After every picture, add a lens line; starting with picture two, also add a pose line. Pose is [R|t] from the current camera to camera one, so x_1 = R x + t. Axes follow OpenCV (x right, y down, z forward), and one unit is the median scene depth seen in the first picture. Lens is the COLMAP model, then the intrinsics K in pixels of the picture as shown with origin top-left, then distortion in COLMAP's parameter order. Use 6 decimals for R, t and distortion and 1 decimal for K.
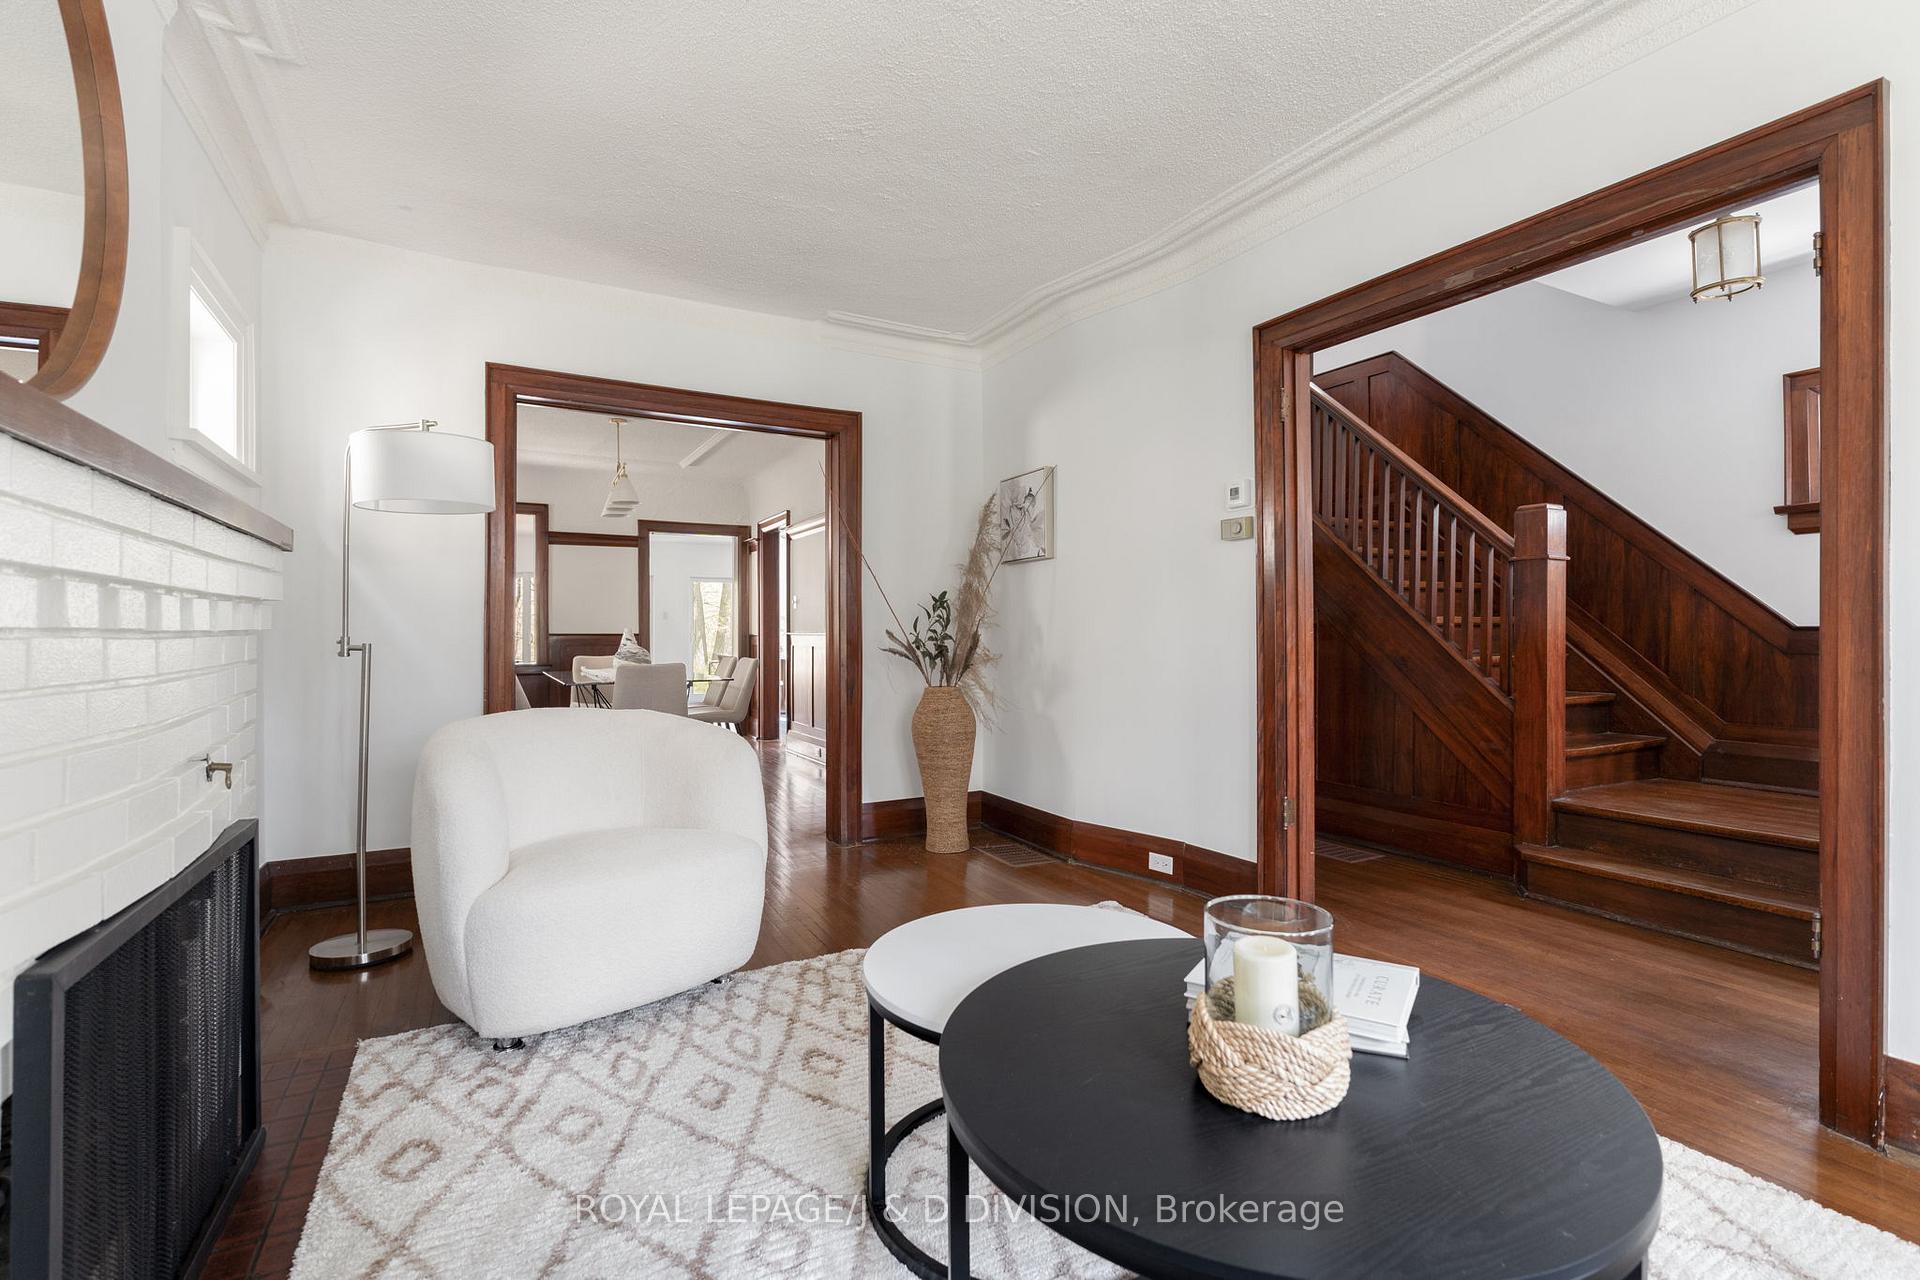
lens RADIAL K [[832.5, 0, 999.9], [0, 832.5, 634.1], [0, 0, 1]] dist [-0.001024, -0.000116]
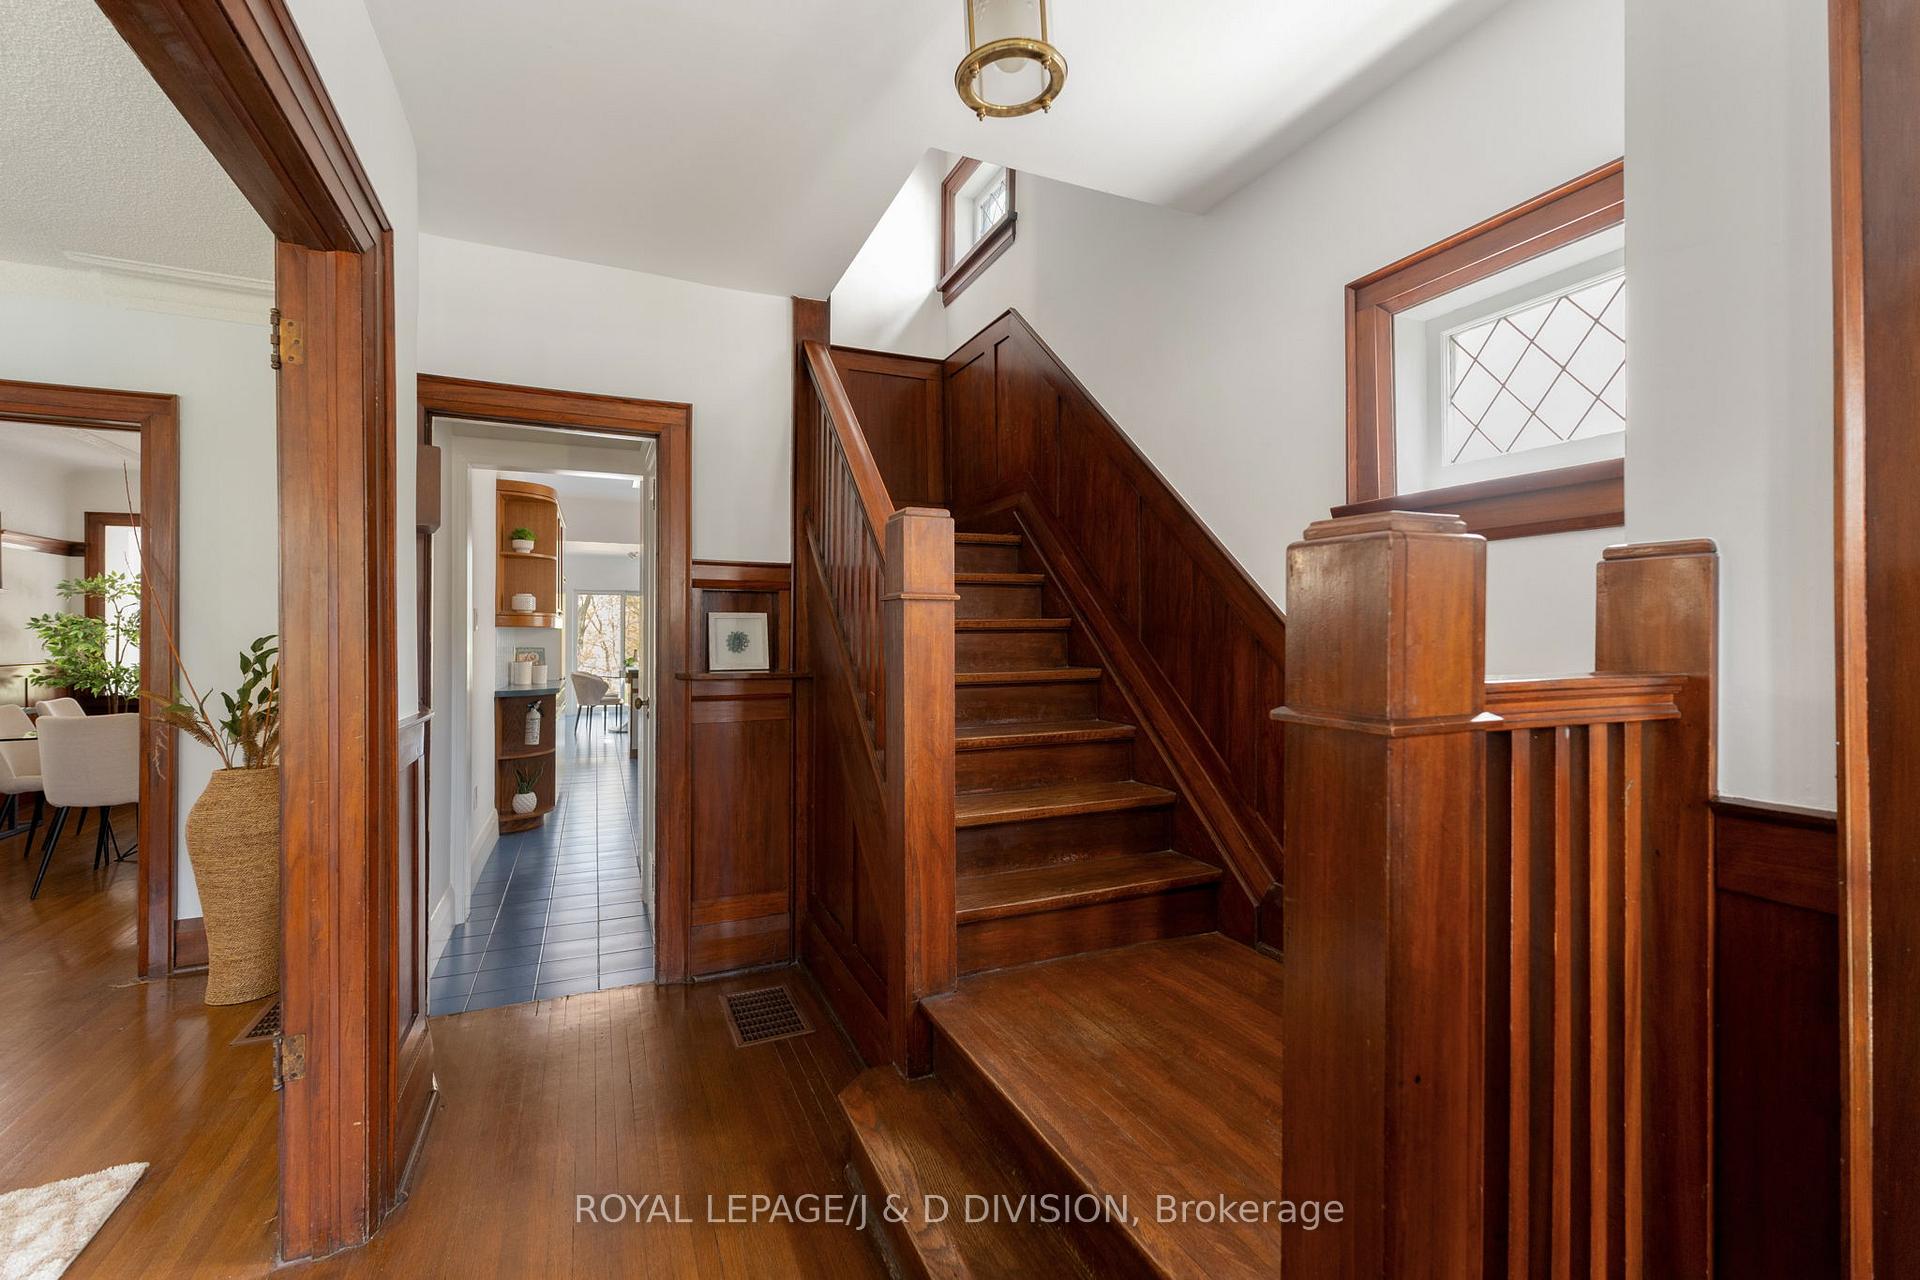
lens RADIAL K [[804.1, 0, 963.7], [0, 804.1, 634.7], [0, 0, 1]] dist [0.000019, 0.000109]
pose [[0.997421, 0.000661, -0.071776, 0.483049], [-0.001005, 0.999988, -0.004761, -0.040526], [0.071772, 0.004821, 0.997409, 0.272796]]
